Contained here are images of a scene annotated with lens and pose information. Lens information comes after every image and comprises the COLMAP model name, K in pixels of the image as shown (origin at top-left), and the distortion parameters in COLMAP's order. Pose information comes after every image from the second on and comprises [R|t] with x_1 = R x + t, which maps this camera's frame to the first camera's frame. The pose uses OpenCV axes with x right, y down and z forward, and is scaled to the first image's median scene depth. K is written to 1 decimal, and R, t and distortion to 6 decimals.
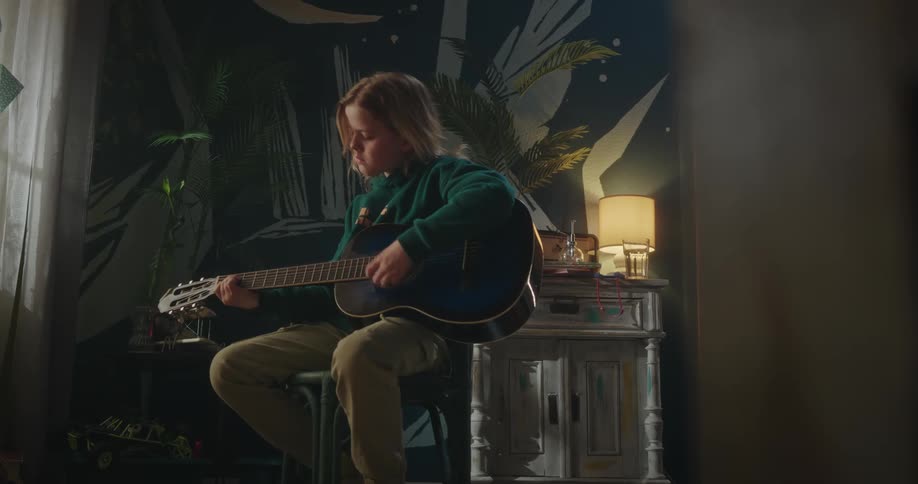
lens RADIAL K [[1091.0, 0, 459.0], [0, 1091.0, 242.0], [0, 0, 1]] dist [-0.015249, 0.012015]
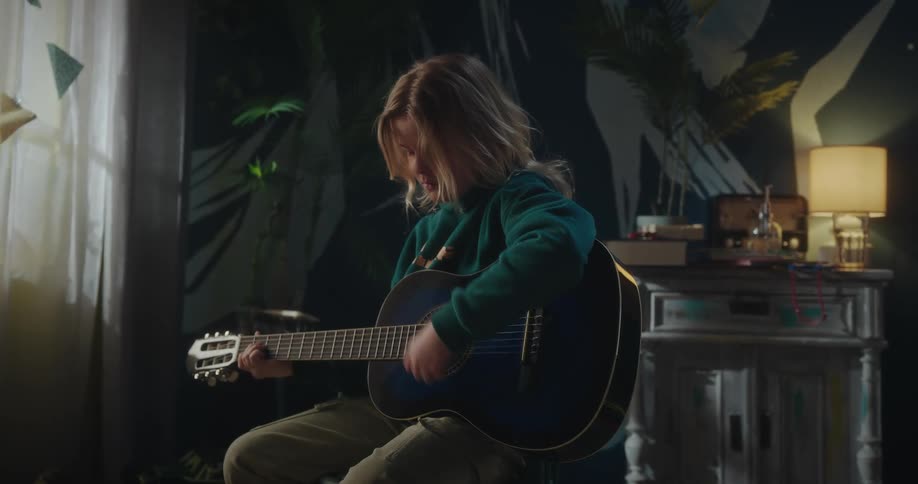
lens RADIAL K [[1091.0, 0, 459.0], [0, 1091.0, 242.0], [0, 0, 1]] dist [-0.015249, 0.012015]
pose [[0.964980, -0.006419, -0.262244, 0.100878], [0.043382, 0.989840, 0.135406, -0.098833], [0.258710, -0.142040, 0.955455, 0.214300]]
